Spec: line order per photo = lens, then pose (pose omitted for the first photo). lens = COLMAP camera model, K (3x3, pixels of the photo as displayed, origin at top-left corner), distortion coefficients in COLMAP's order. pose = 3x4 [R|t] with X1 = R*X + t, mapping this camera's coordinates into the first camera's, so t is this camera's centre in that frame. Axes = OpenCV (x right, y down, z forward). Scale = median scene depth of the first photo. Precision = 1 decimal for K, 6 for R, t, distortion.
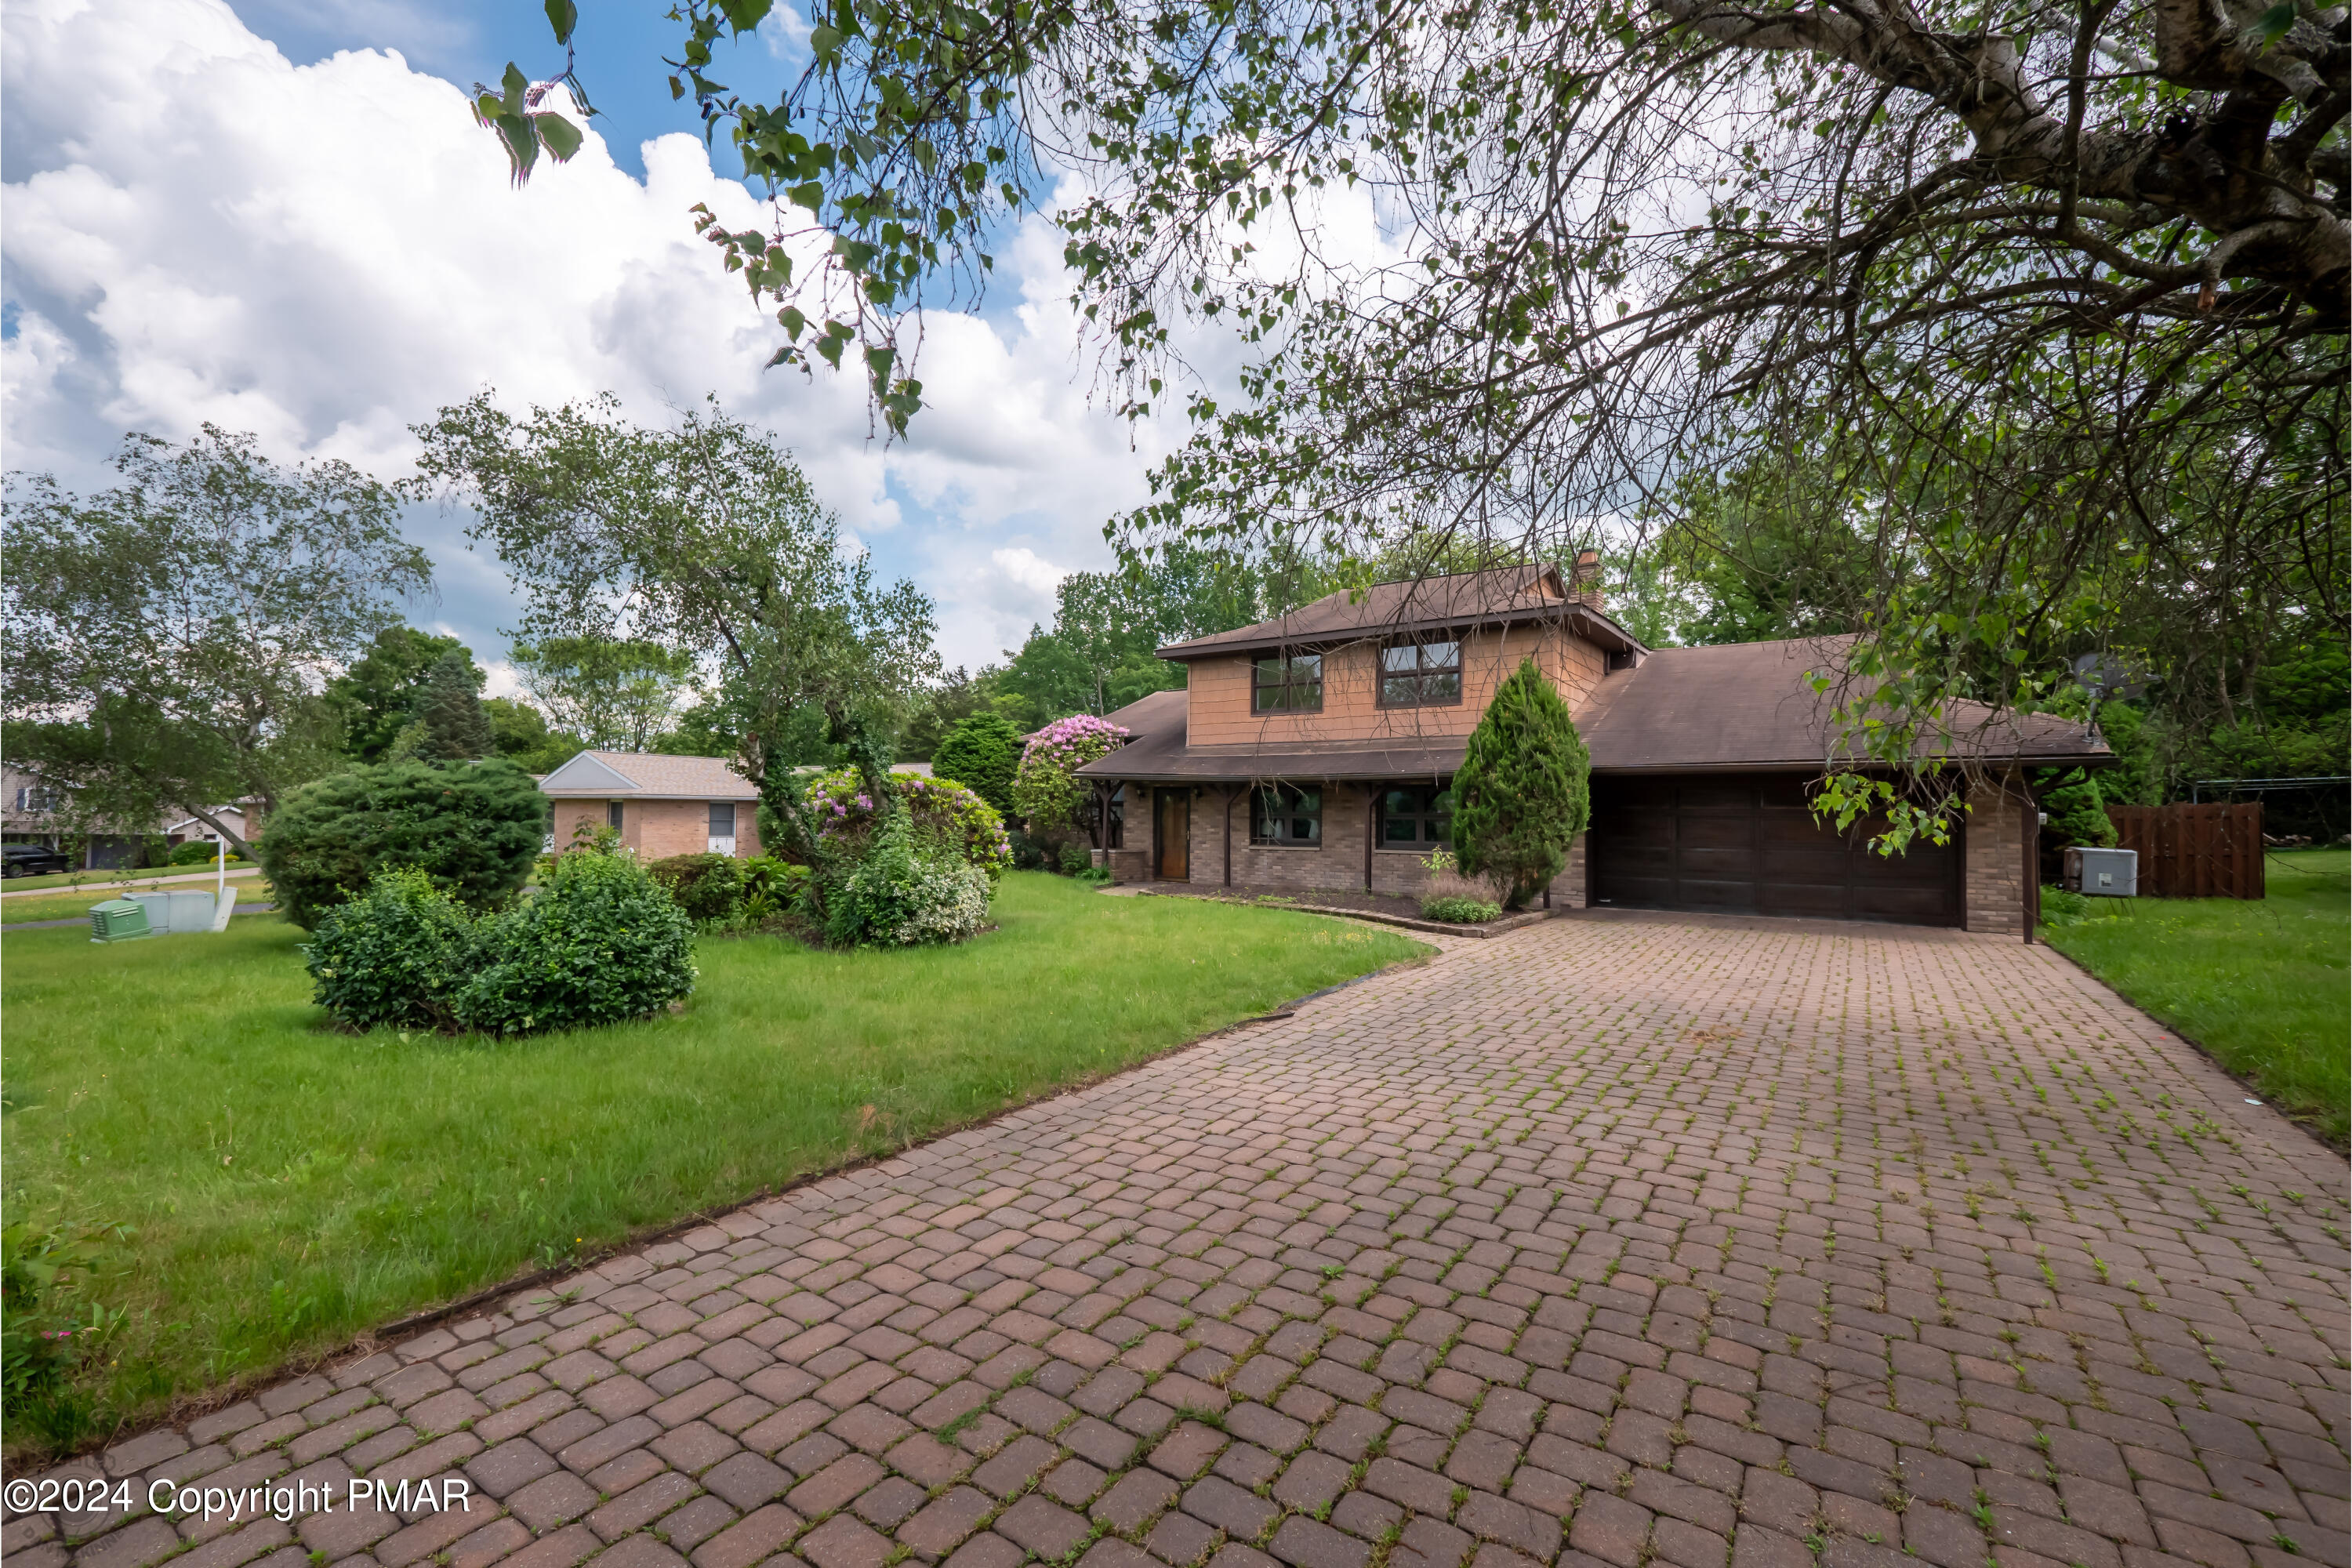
lens RADIAL K [[998.8, 0, 1176.0], [0, 998.8, 784.0], [0, 0, 1]] dist [0.000638, 0.000138]
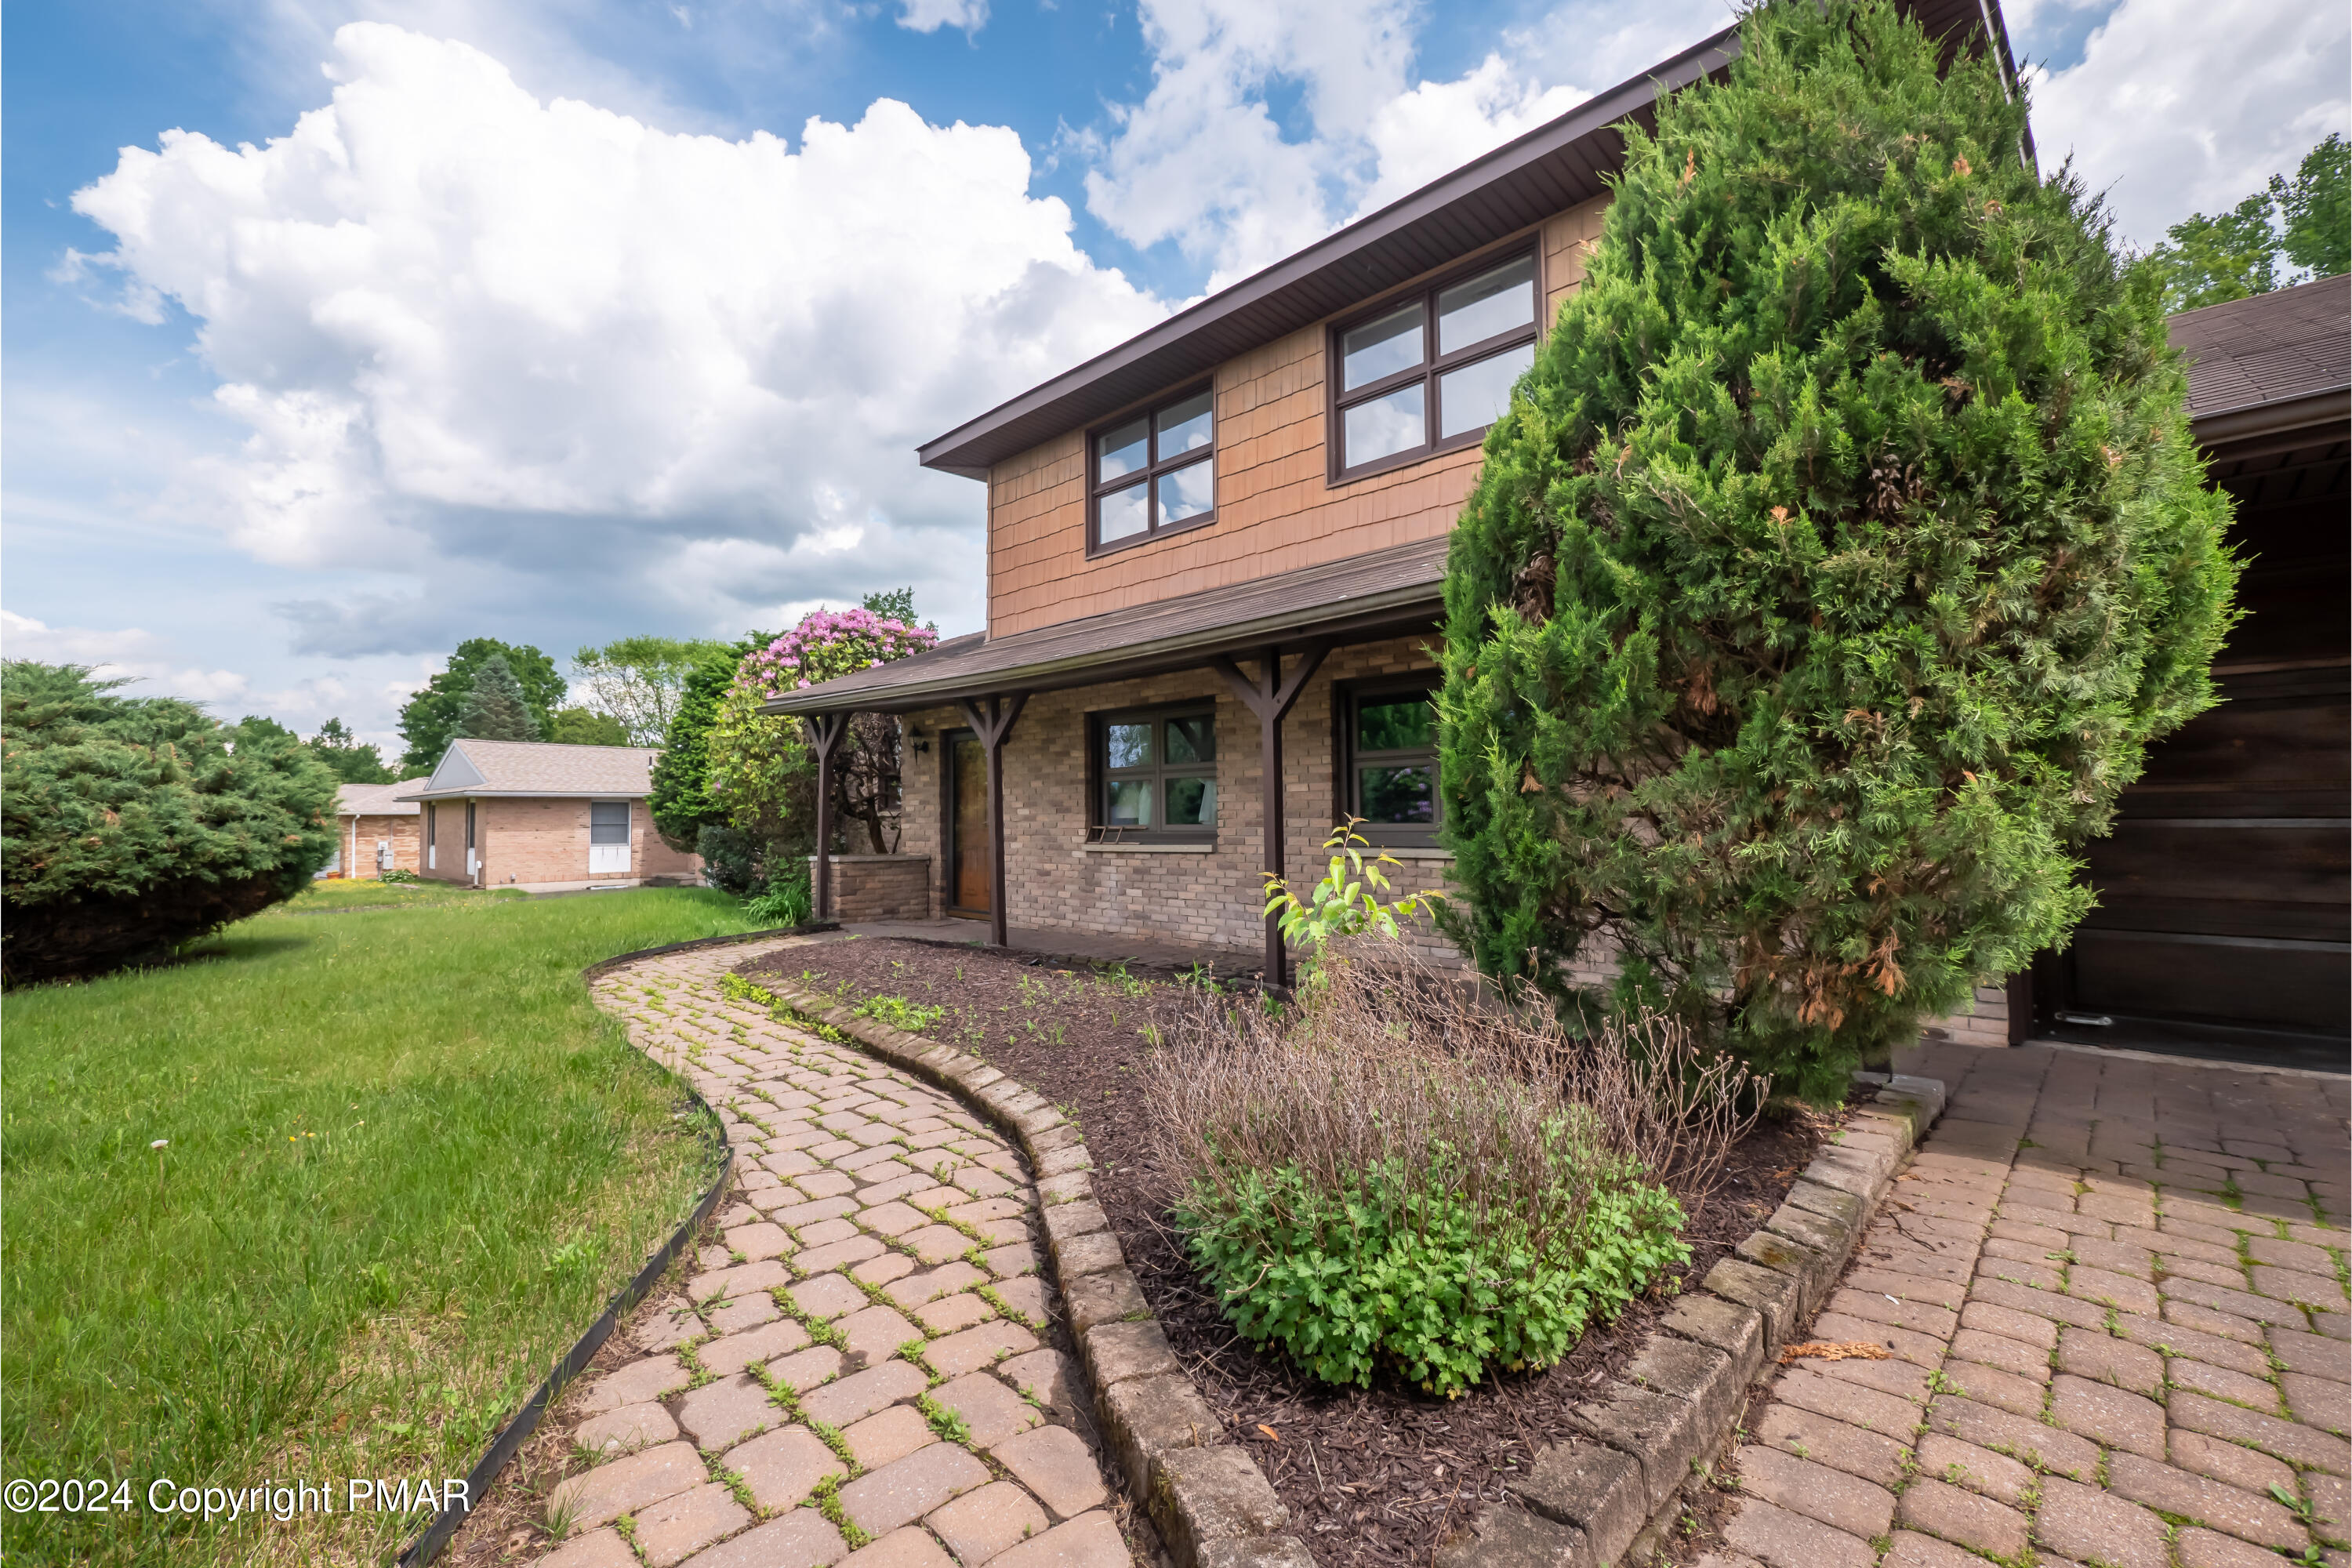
lens RADIAL K [[998.8, 0, 1176.0], [0, 998.8, 784.0], [0, 0, 1]] dist [0.000638, 0.000138]
pose [[0.988427, -0.024098, -0.149769, 0.171157], [0.023416, 0.999706, -0.006310, 0.036055], [0.149877, 0.002730, 0.988701, 0.524633]]
